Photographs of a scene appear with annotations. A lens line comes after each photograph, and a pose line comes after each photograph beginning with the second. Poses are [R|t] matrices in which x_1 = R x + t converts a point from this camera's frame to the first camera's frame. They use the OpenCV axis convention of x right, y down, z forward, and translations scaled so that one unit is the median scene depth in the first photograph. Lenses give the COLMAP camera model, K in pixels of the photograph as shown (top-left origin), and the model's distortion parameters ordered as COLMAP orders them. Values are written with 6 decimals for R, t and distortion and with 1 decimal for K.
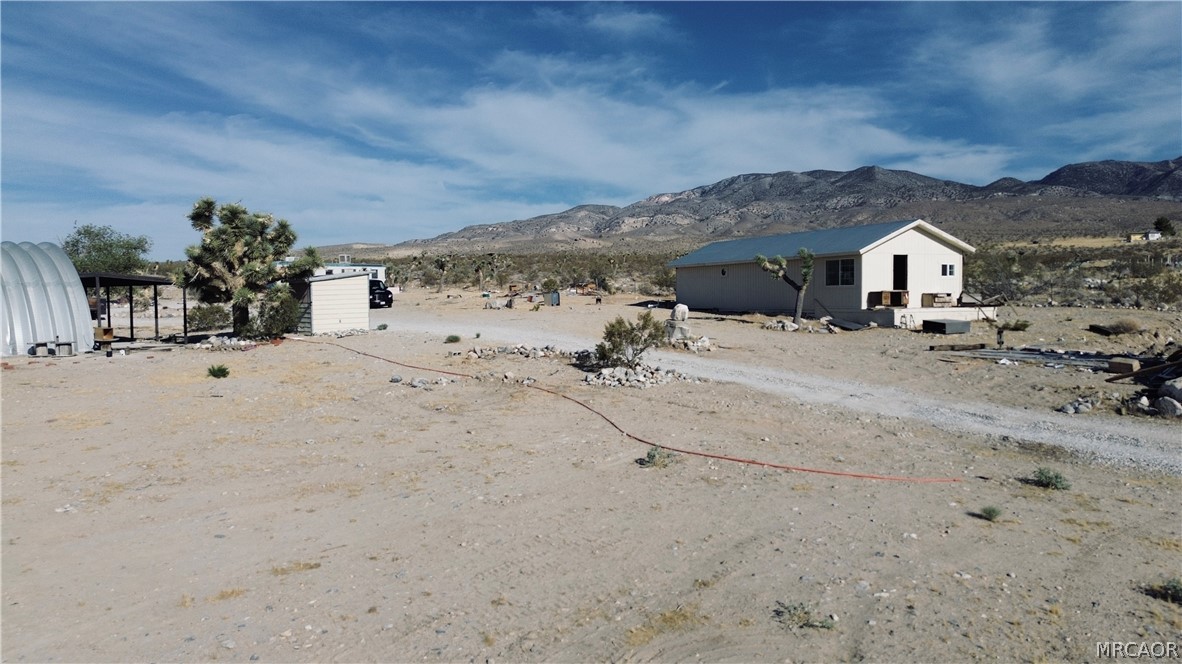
lens RADIAL K [[837.0, 0, 596.7], [0, 837.0, 335.3], [0, 0, 1]] dist [0.078388, -0.086230]
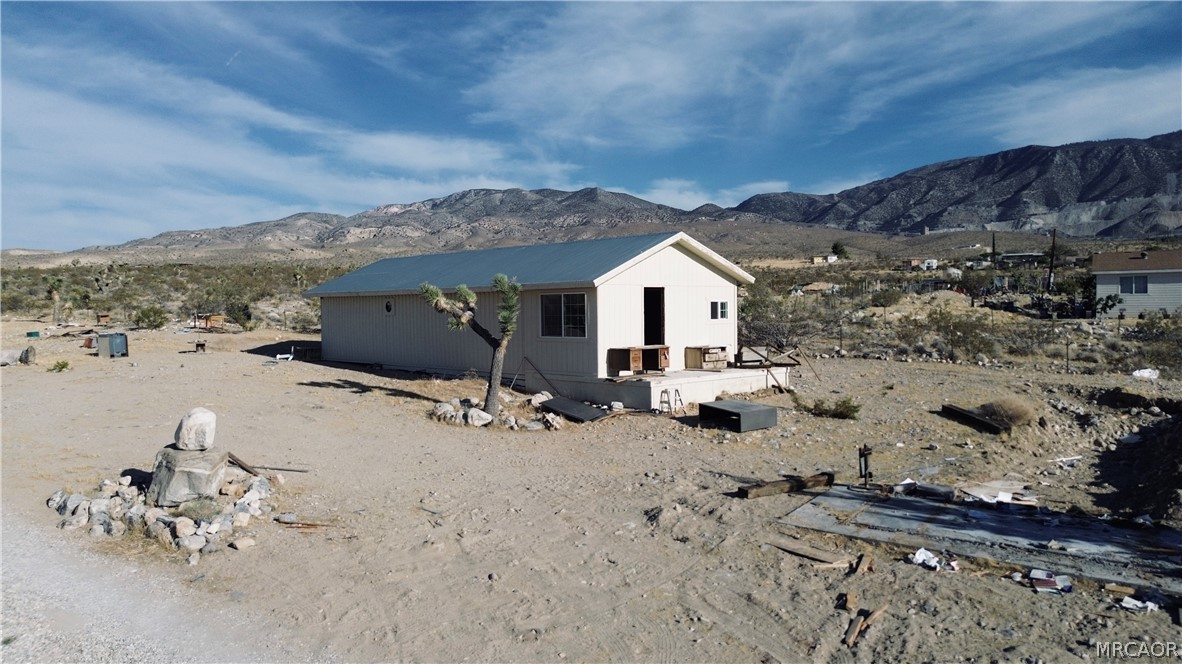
lens RADIAL K [[837.0, 0, 596.7], [0, 837.0, 335.3], [0, 0, 1]] dist [0.078388, -0.086230]
pose [[0.950781, -0.010562, 0.309685, 0.122671], [0.015634, 0.999781, -0.013898, -0.050287], [-0.309470, 0.018055, 0.950738, 0.411680]]
